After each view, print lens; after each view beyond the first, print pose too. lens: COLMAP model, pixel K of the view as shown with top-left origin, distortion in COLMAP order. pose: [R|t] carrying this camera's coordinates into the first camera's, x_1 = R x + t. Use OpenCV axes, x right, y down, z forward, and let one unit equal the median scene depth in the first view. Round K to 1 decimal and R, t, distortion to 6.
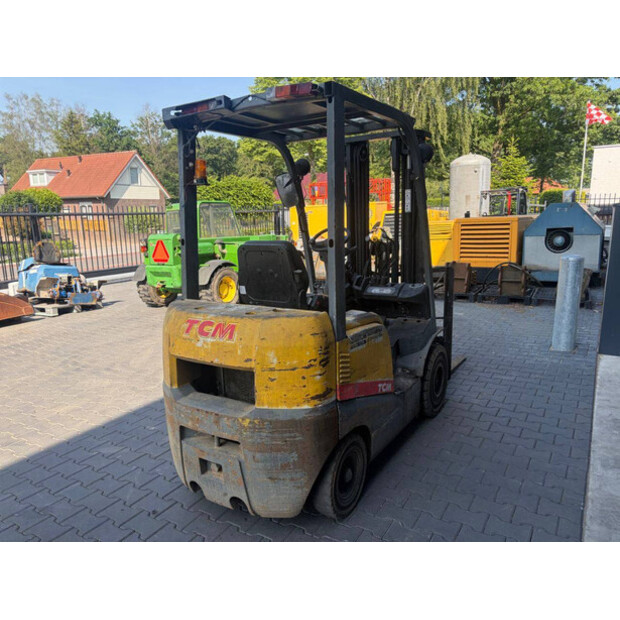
lens RADIAL K [[471.3, 0, 307.3], [0, 471.3, 312.5], [0, 0, 1]] dist [0.053499, -0.060302]
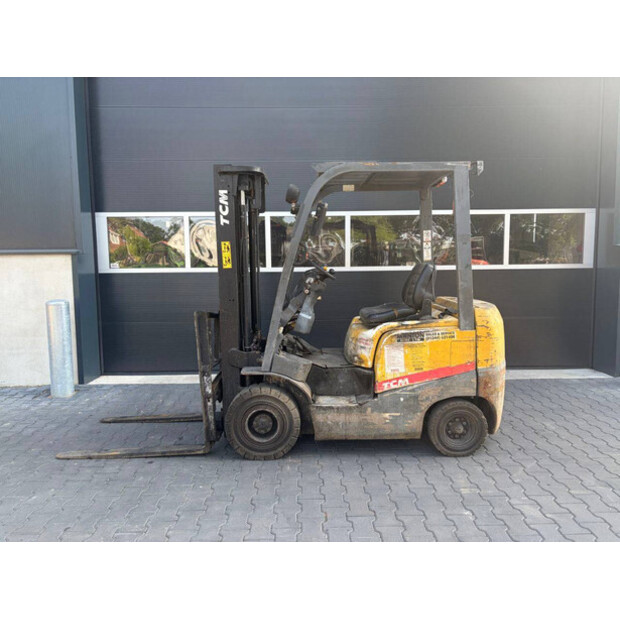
lens RADIAL K [[470.6, 0, 312.1], [0, 470.6, 316.3], [0, 0, 1]] dist [0.056876, -0.062733]
pose [[-0.549374, -0.063806, 0.833137, -0.815248], [0.192836, 0.960483, 0.200716, -0.259999], [-0.813020, 0.270927, -0.515360, 1.515942]]
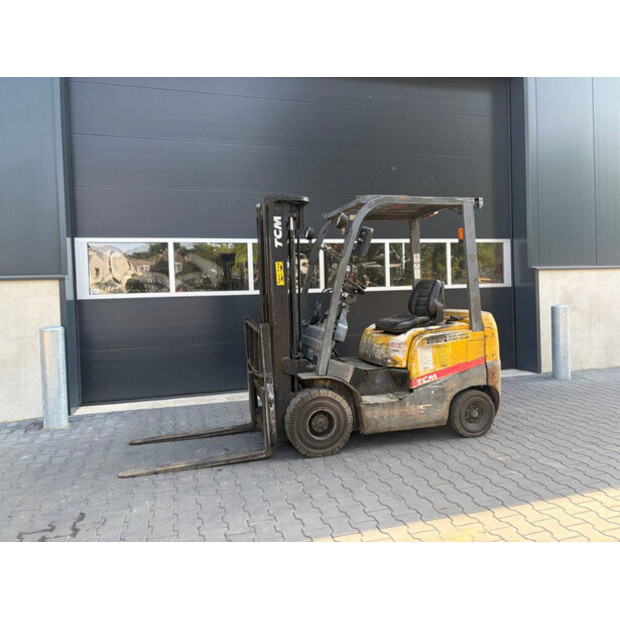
lens RADIAL K [[472.0, 0, 304.8], [0, 472.0, 311.5], [0, 0, 1]] dist [0.047895, -0.050710]
pose [[-0.740974, 0.020980, 0.671206, -0.671260], [0.184285, 0.967492, 0.173198, -0.313325], [-0.645753, 0.252028, -0.720753, 1.892519]]
